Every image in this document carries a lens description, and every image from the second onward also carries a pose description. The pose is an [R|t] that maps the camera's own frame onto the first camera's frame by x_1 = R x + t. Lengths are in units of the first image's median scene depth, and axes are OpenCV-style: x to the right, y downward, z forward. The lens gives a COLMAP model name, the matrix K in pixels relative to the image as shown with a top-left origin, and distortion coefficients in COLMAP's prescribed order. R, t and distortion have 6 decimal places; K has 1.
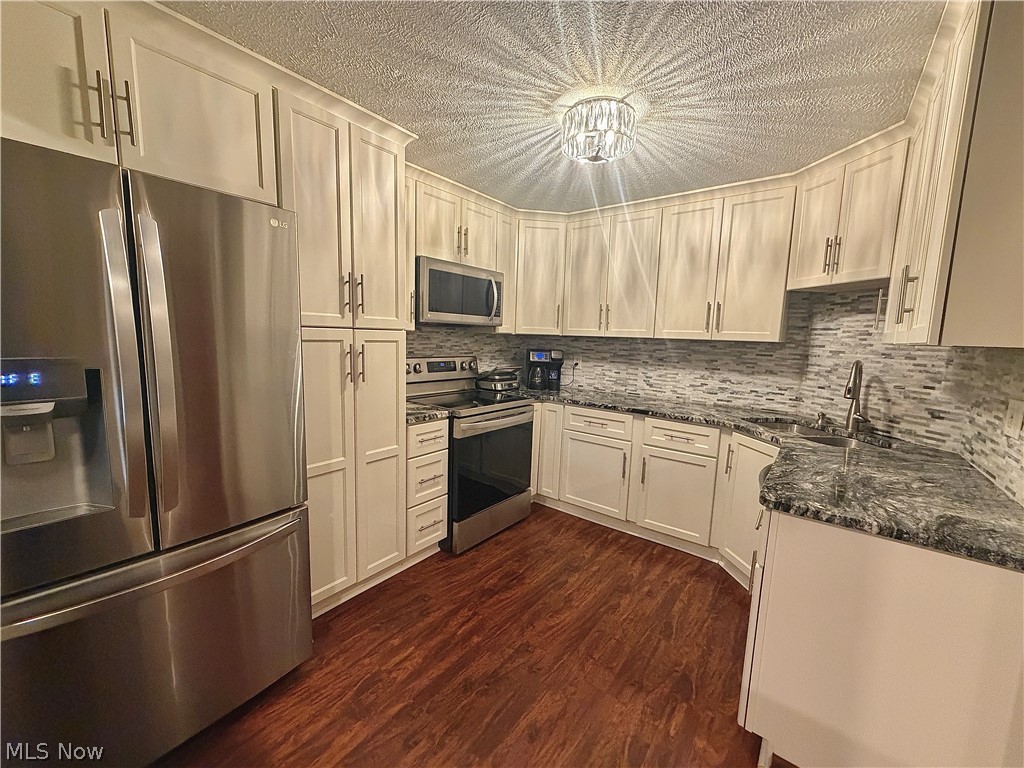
lens RADIAL K [[406.4, 0, 510.2], [0, 406.4, 383.2], [0, 0, 1]] dist [0.000601, 0.000026]
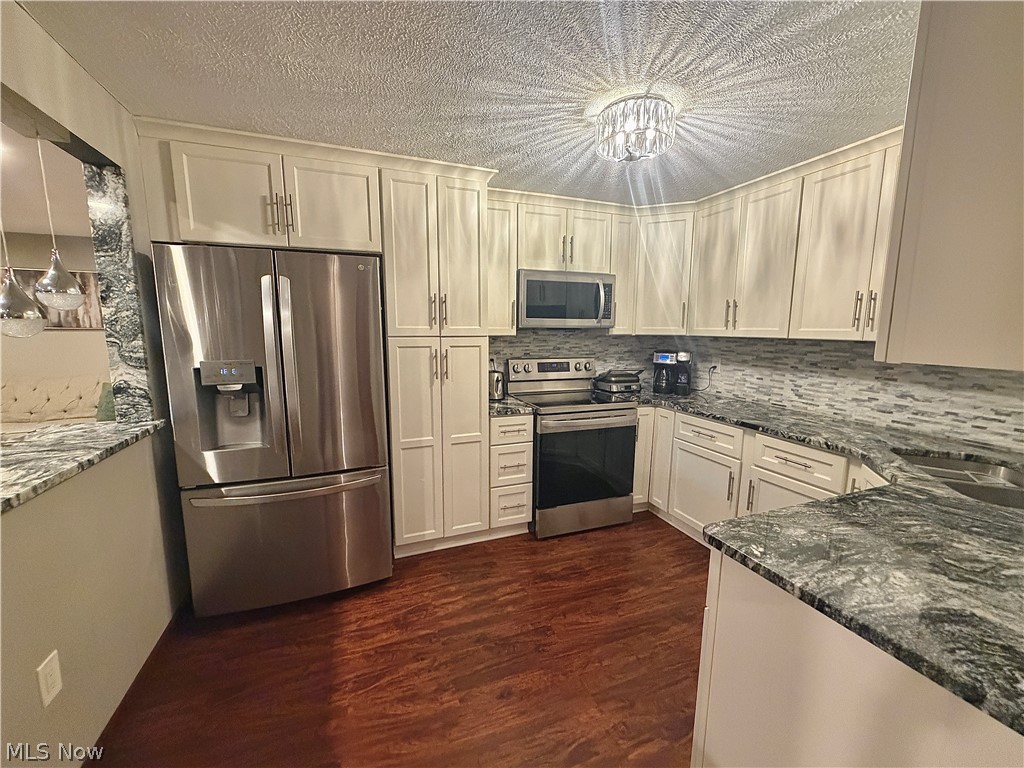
lens RADIAL K [[406.4, 0, 510.2], [0, 406.4, 383.4], [0, 0, 1]] dist [0.000601, 0.000026]
pose [[0.857822, 0.044112, -0.512051, 0.363467], [-0.039641, 0.999021, 0.019654, -0.017805], [0.512417, 0.003438, 0.858730, 0.015272]]
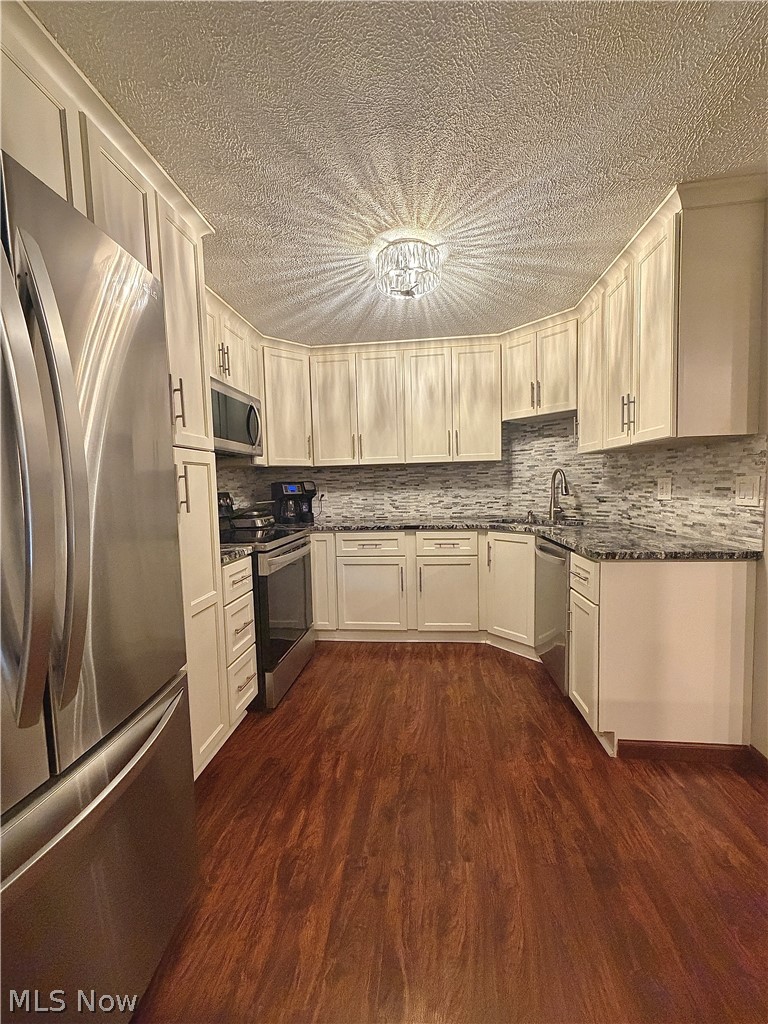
lens RADIAL K [[406.4, 0, 385.2], [0, 406.4, 509.4], [0, 0, 1]] dist [0.000601, 0.000026]
pose [[0.847483, -0.086975, 0.523649, -0.362283], [0.115668, 0.993038, -0.022261, 0.042603], [-0.518067, 0.079435, 0.851643, 0.095729]]
